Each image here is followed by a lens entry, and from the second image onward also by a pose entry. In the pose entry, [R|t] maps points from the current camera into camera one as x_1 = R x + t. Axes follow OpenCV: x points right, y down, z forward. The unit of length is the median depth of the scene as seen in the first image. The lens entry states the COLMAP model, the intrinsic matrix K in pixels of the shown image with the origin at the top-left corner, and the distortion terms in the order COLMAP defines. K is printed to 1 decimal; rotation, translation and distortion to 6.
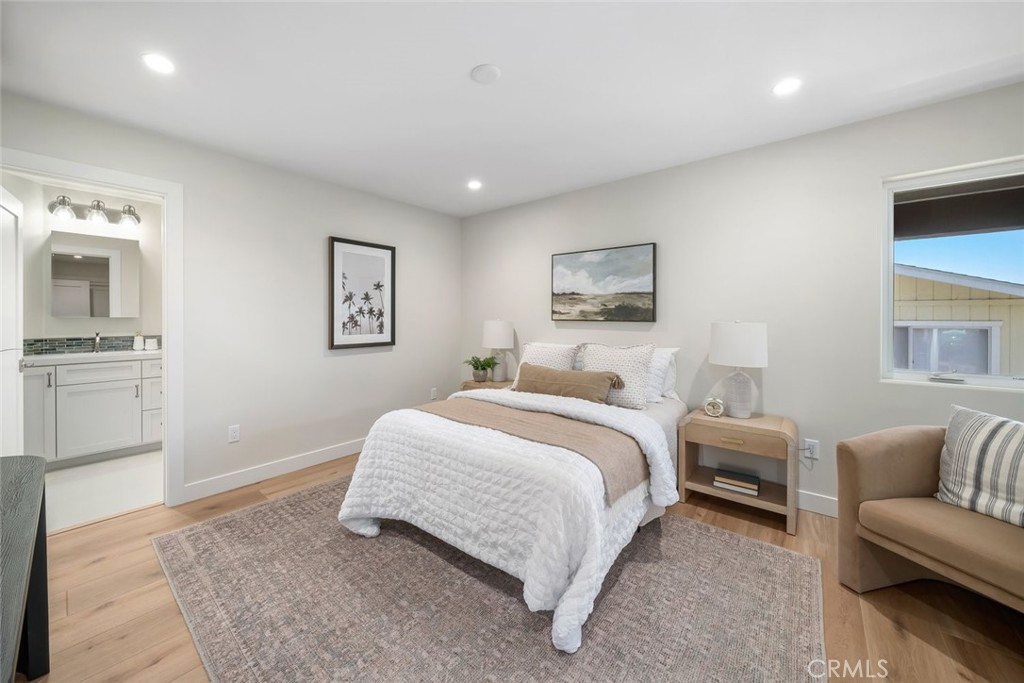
lens RADIAL K [[386.0, 0, 473.1], [0, 386.0, 319.3], [0, 0, 1]] dist [-0.003873, -0.000527]
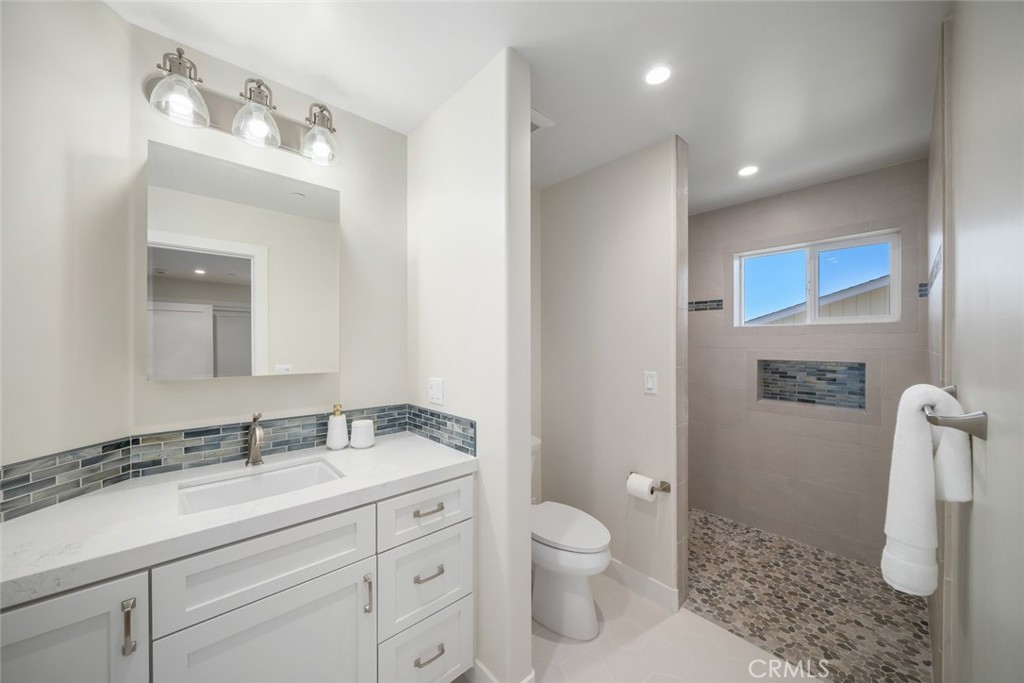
lens RADIAL K [[386.0, 0, 512.7], [0, 386.0, 341.4], [0, 0, 1]] dist [-0.003873, -0.000527]
pose [[0.993978, -0.003259, -0.109529, -0.220191], [0.002307, 0.999958, -0.008821, -0.012302], [0.109553, 0.008515, 0.993945, 0.208181]]
